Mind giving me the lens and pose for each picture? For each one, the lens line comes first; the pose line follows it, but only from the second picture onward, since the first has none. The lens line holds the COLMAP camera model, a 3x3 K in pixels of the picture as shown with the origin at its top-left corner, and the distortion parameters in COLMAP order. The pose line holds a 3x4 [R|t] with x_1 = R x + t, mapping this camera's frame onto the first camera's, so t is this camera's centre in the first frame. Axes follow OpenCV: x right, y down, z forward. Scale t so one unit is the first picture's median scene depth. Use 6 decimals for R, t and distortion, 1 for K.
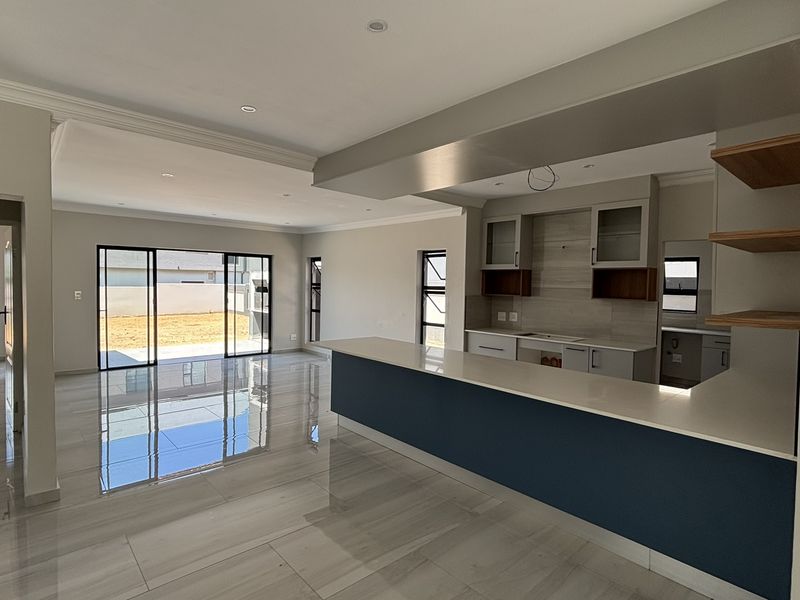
lens RADIAL K [[432.3, 0, 399.0], [0, 432.3, 298.4], [0, 0, 1]] dist [0.011902, -0.001504]
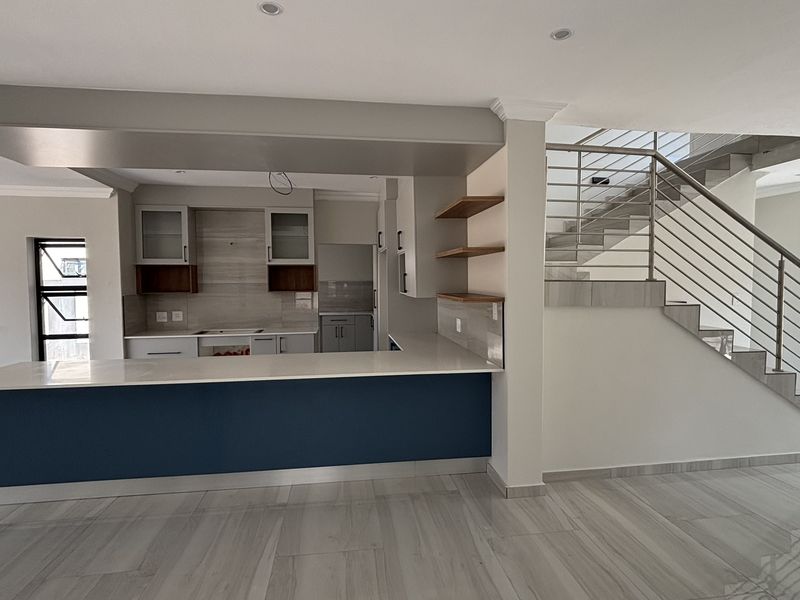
lens RADIAL K [[432.3, 0, 397.5], [0, 432.3, 297.9], [0, 0, 1]] dist [0.011902, -0.001504]
pose [[0.554355, -0.058636, 0.830212, -0.246647], [0.046612, 0.998137, 0.039372, -0.010696], [-0.830974, 0.016871, 0.556056, 0.096141]]
